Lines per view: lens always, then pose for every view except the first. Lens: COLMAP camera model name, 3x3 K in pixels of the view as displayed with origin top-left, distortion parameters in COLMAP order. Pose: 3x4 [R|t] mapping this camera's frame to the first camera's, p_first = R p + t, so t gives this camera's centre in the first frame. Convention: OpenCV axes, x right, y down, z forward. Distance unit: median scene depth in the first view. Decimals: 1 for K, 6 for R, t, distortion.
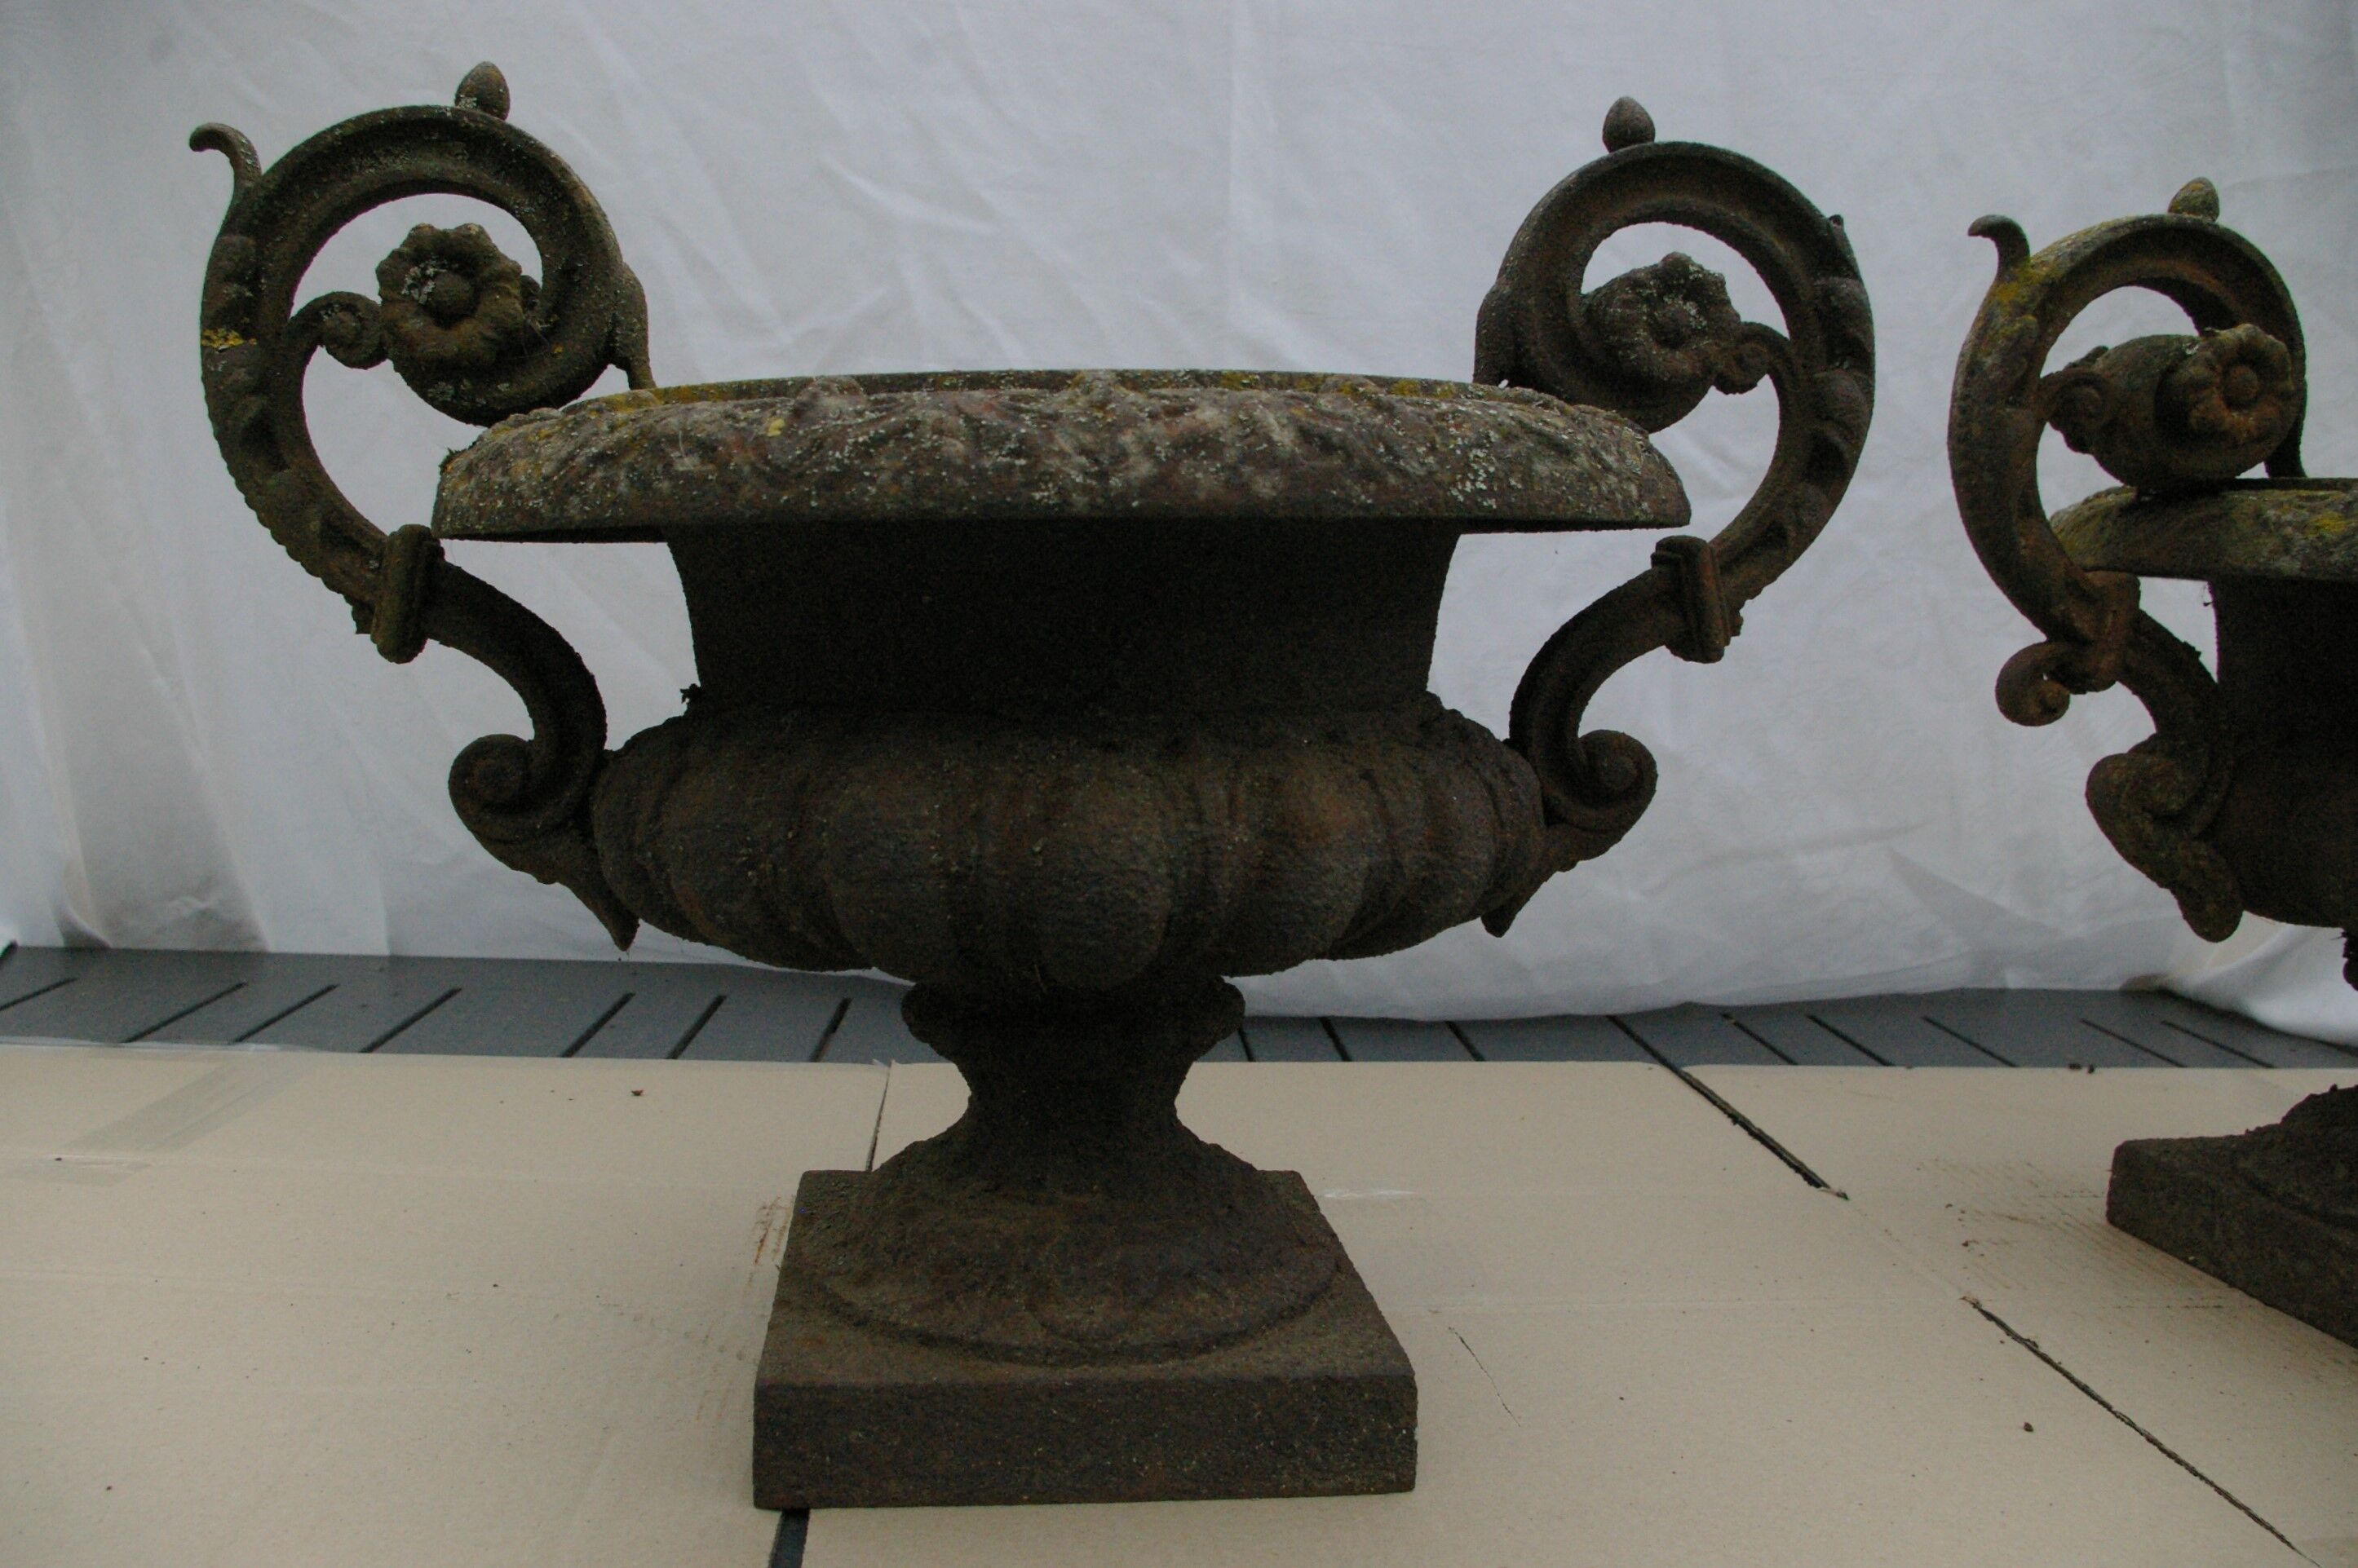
lens RADIAL K [[1895.9, 0, 1159.7], [0, 1895.9, 811.9], [0, 0, 1]] dist [-0.088687, 0.017741]
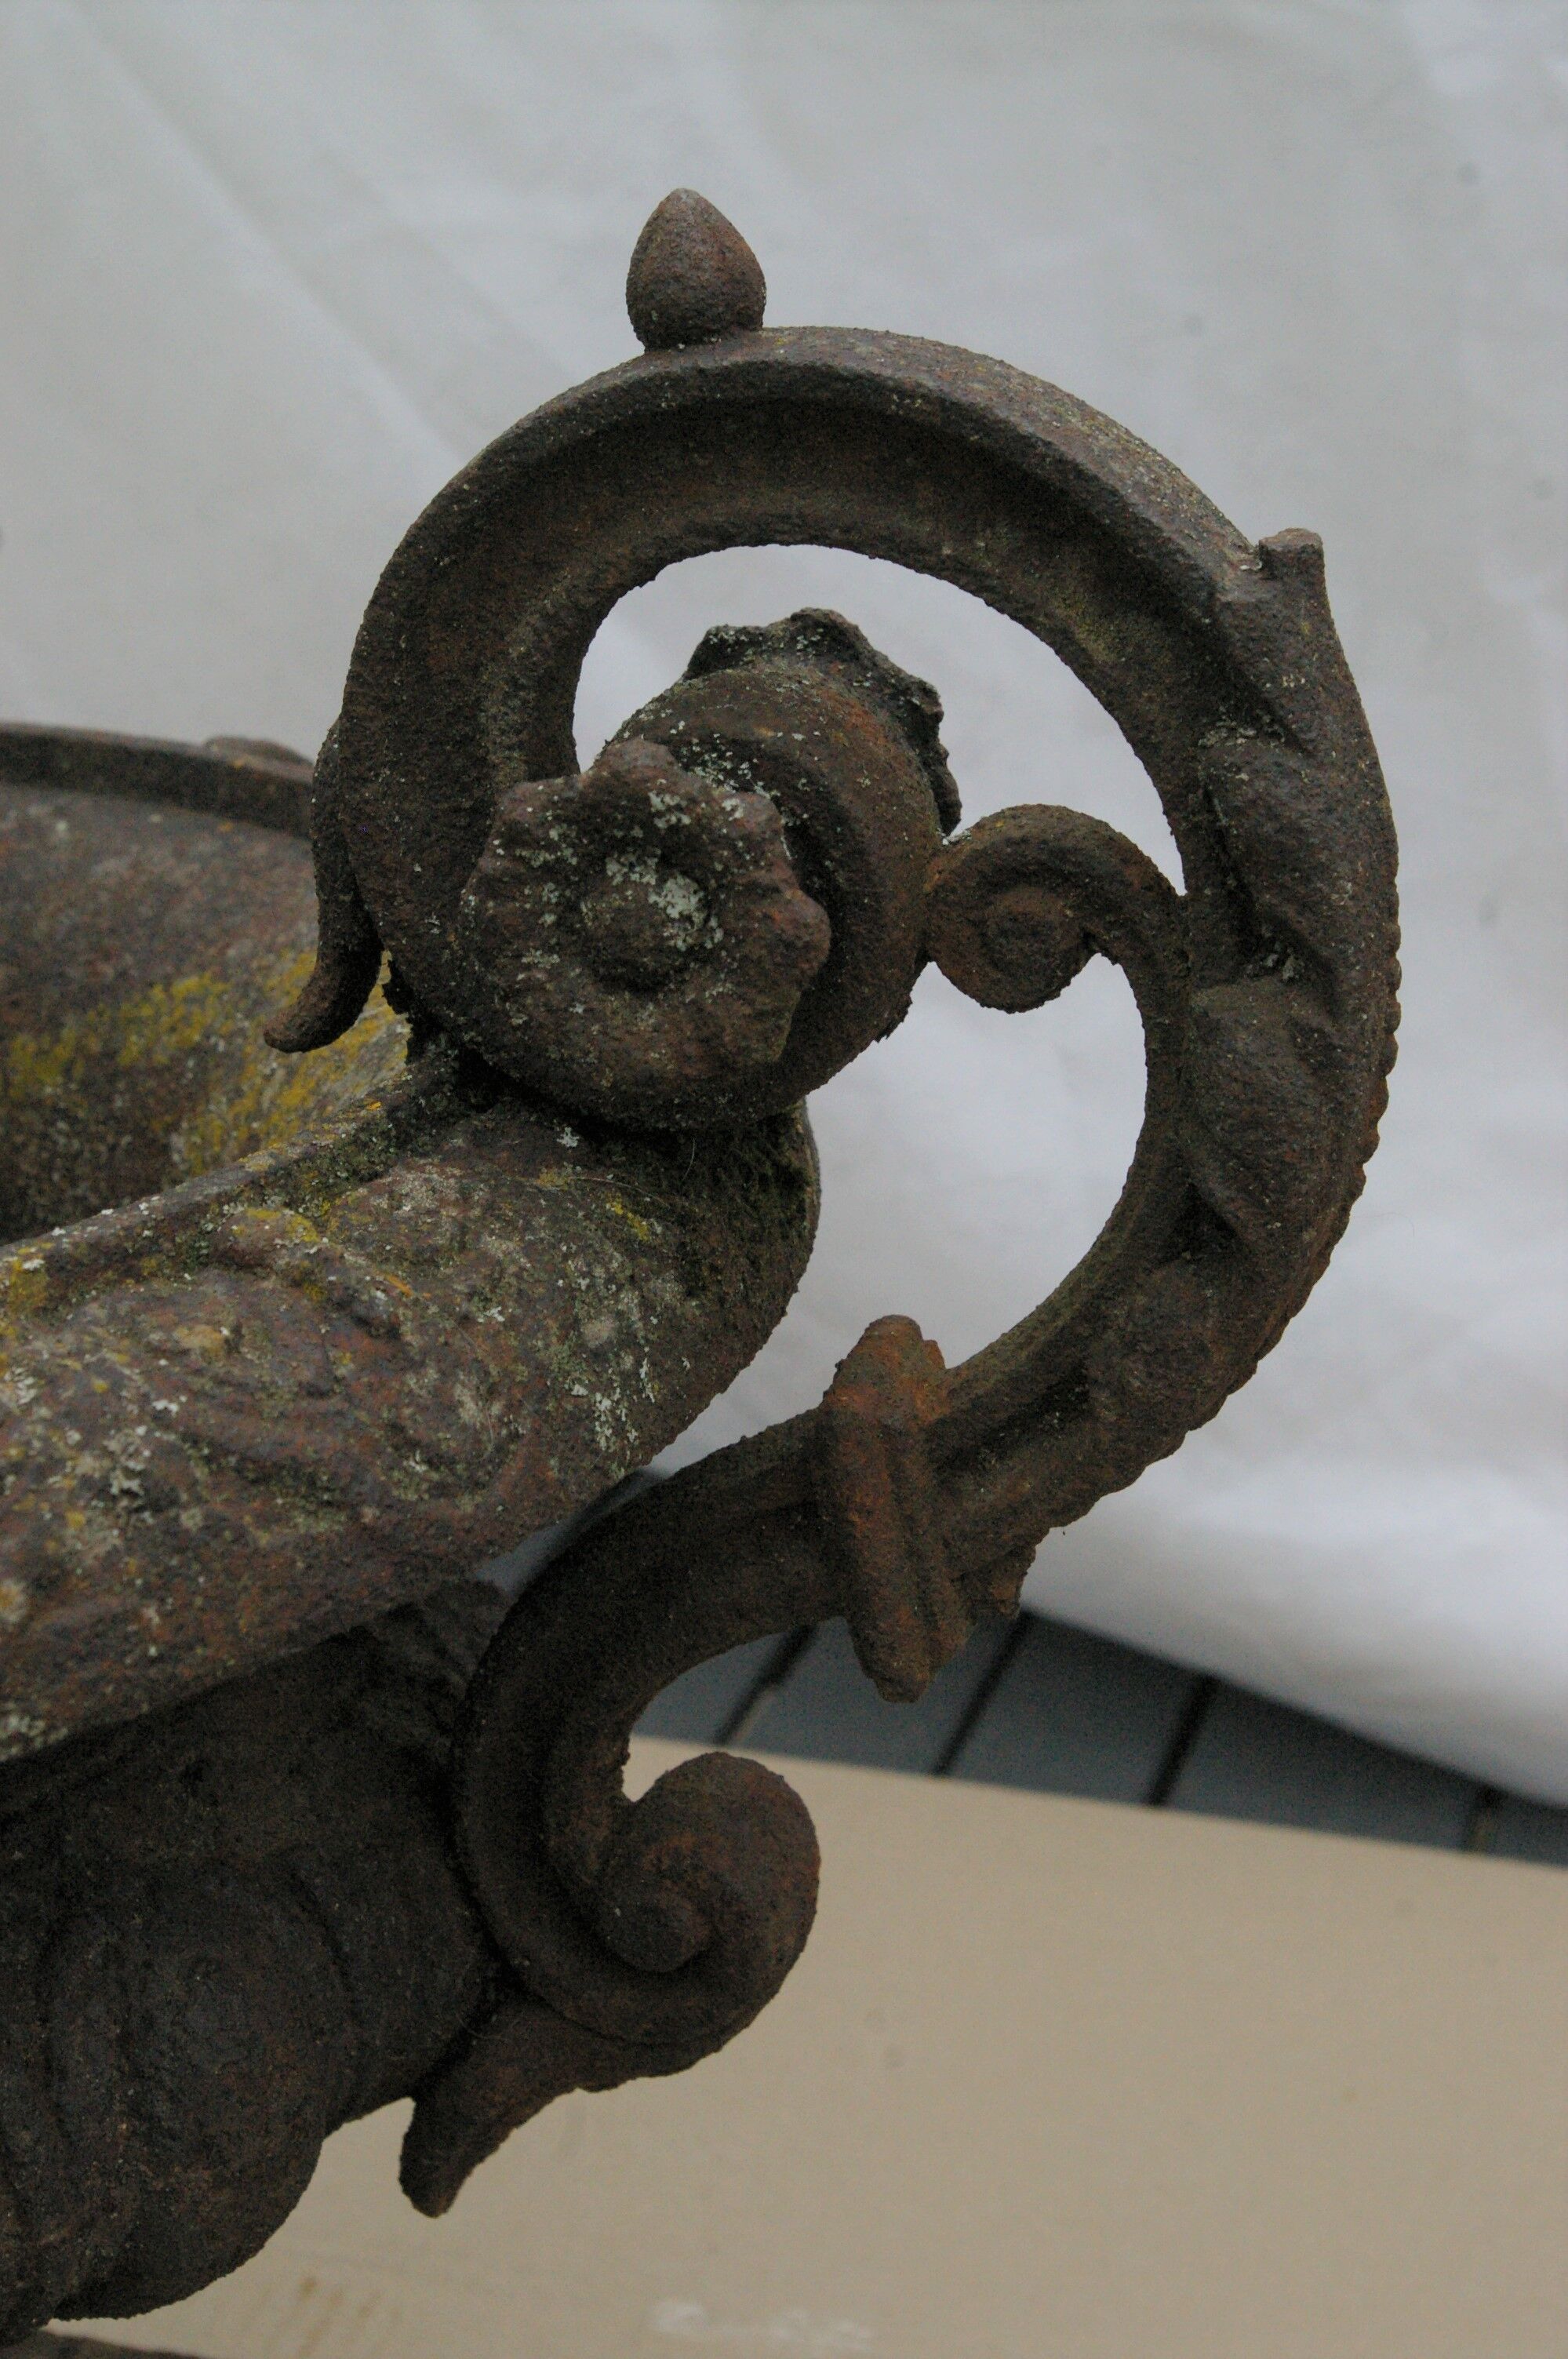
lens RADIAL K [[3905.1, 0, 785.9], [0, 3905.1, 1174.3], [0, 0, 1]] dist [-0.055050, 0.000000]
pose [[0.941448, 0.106718, -0.319823, 0.574505], [-0.035599, 0.974746, 0.220460, -0.400350], [0.335274, -0.196166, 0.921472, 0.308972]]
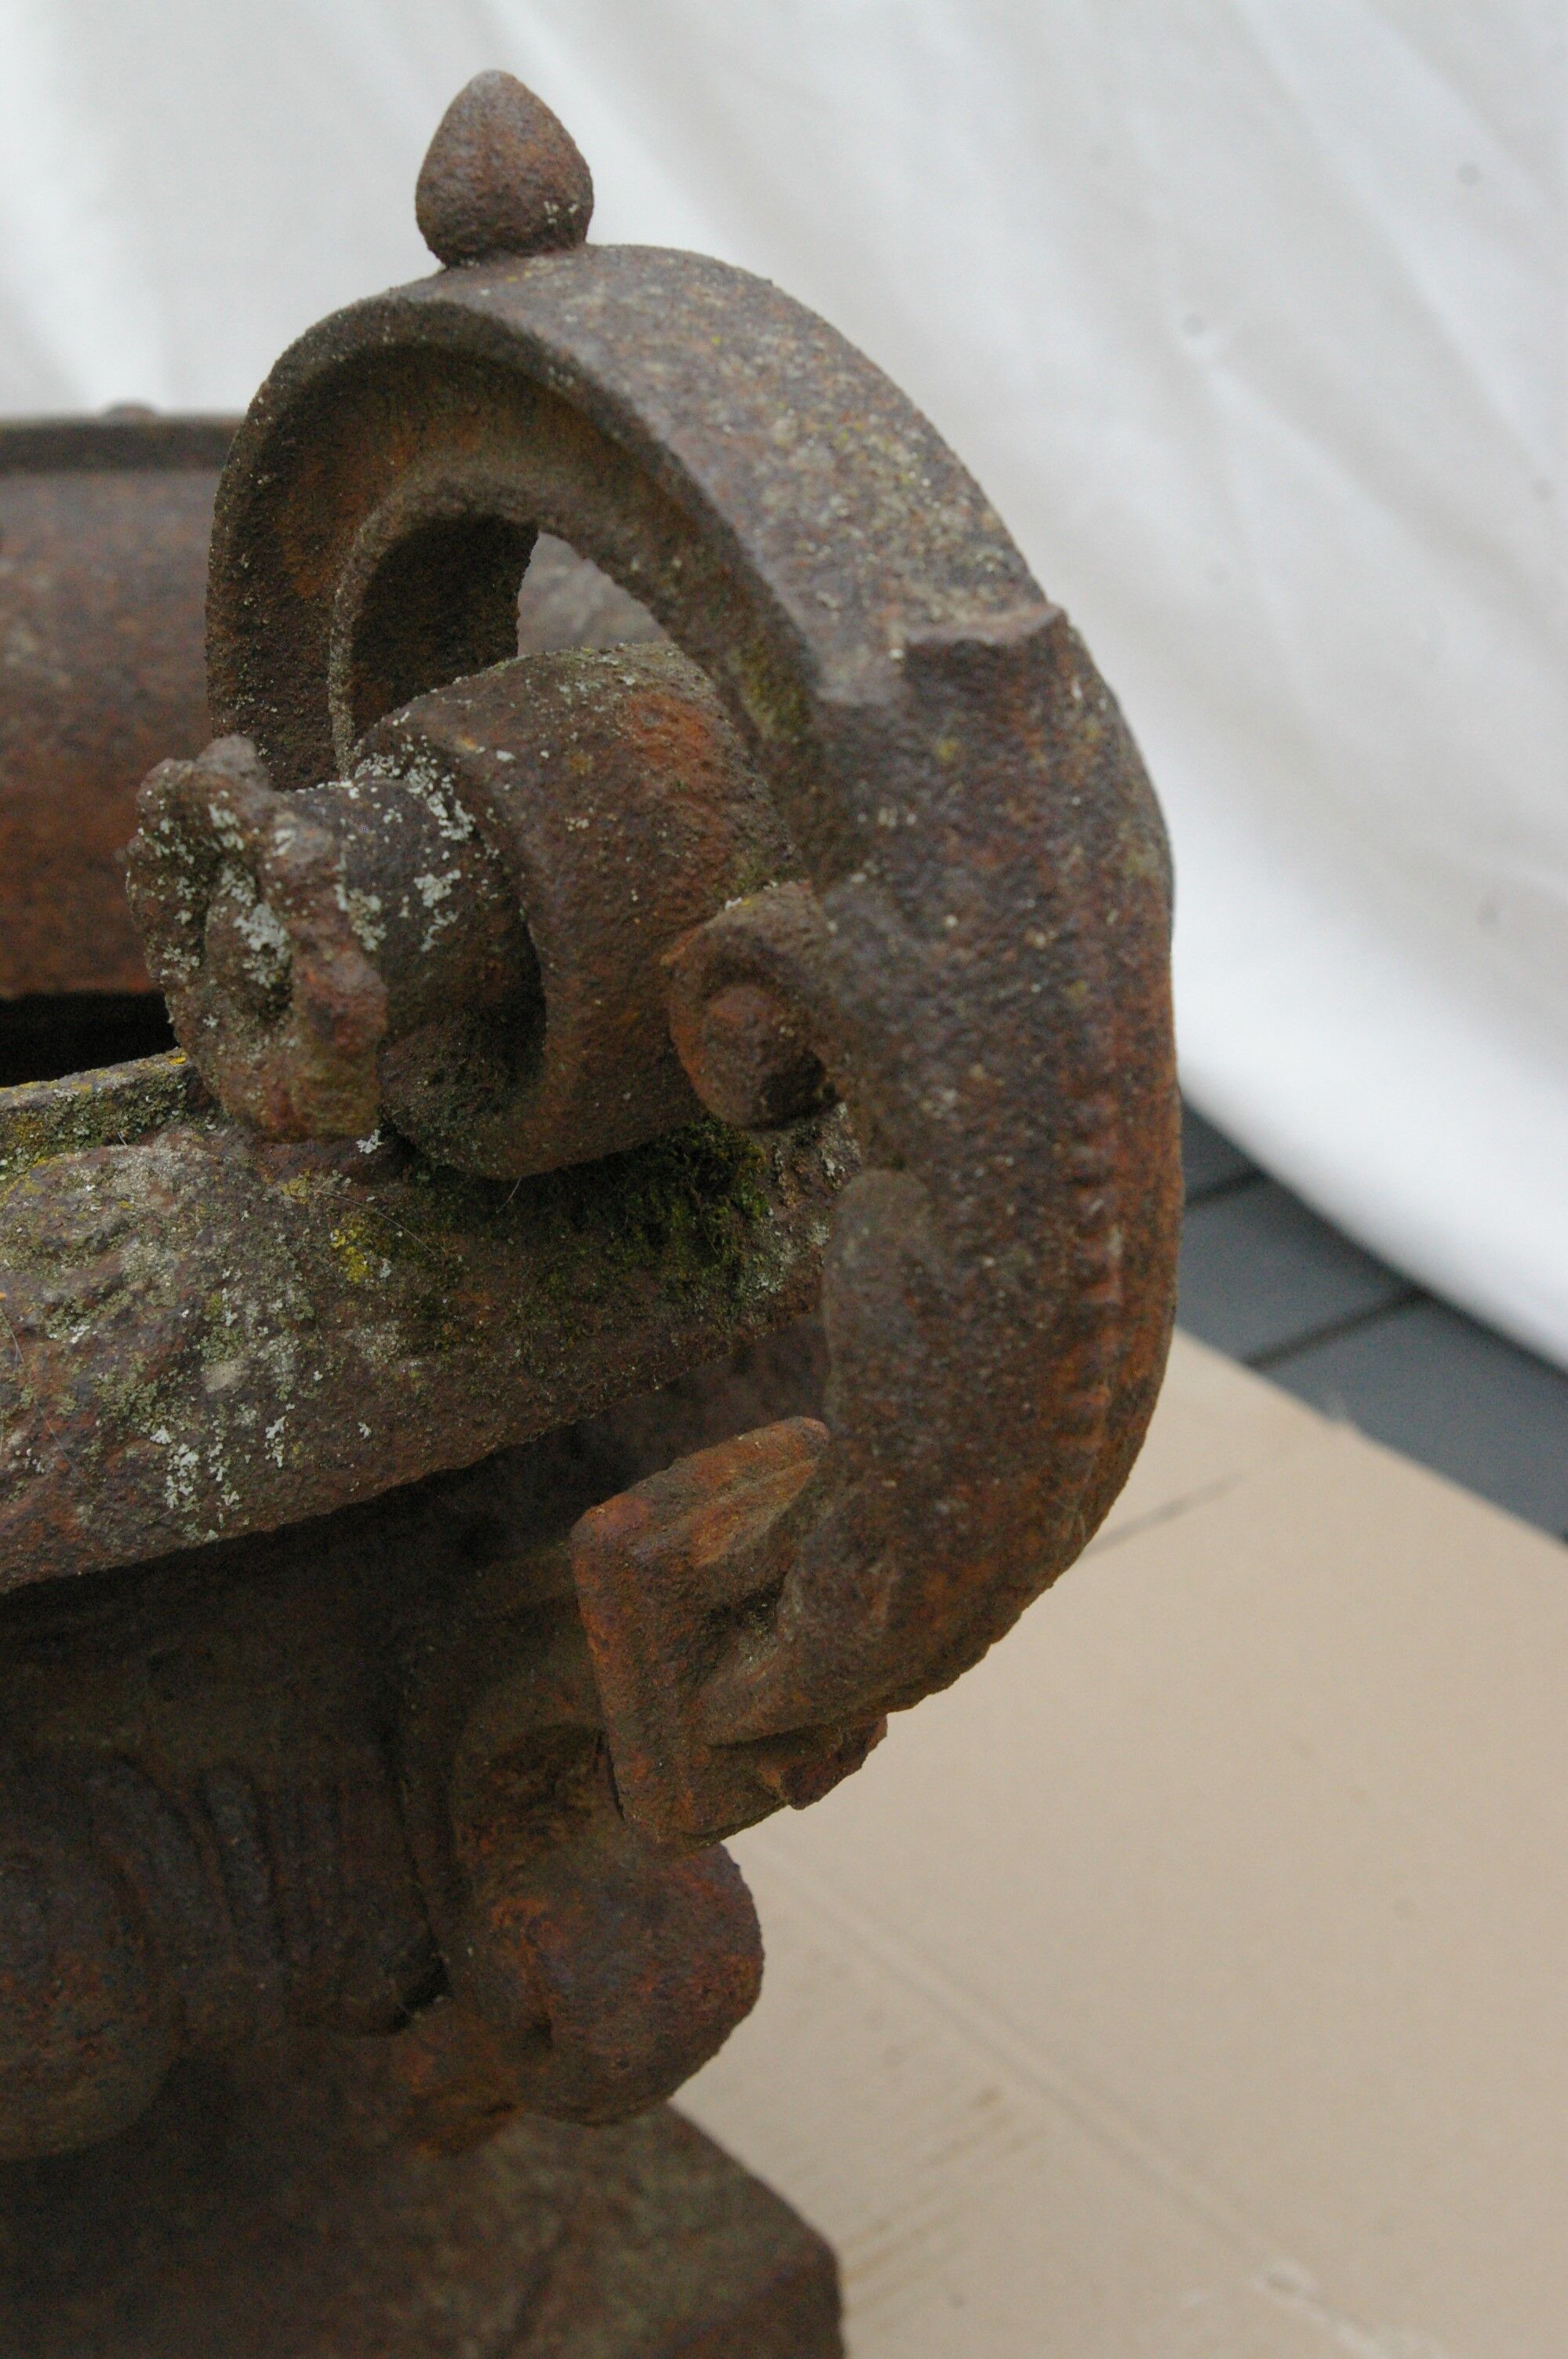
lens RADIAL K [[3645.9, 0, 783.7], [0, 3645.9, 1174.9], [0, 0, 1]] dist [-0.055503, 0.000000]
pose [[0.560175, 0.353023, -0.749385, 0.831885], [-0.076146, 0.922760, 0.377777, -0.484893], [0.824867, -0.154559, 0.543789, 0.763629]]
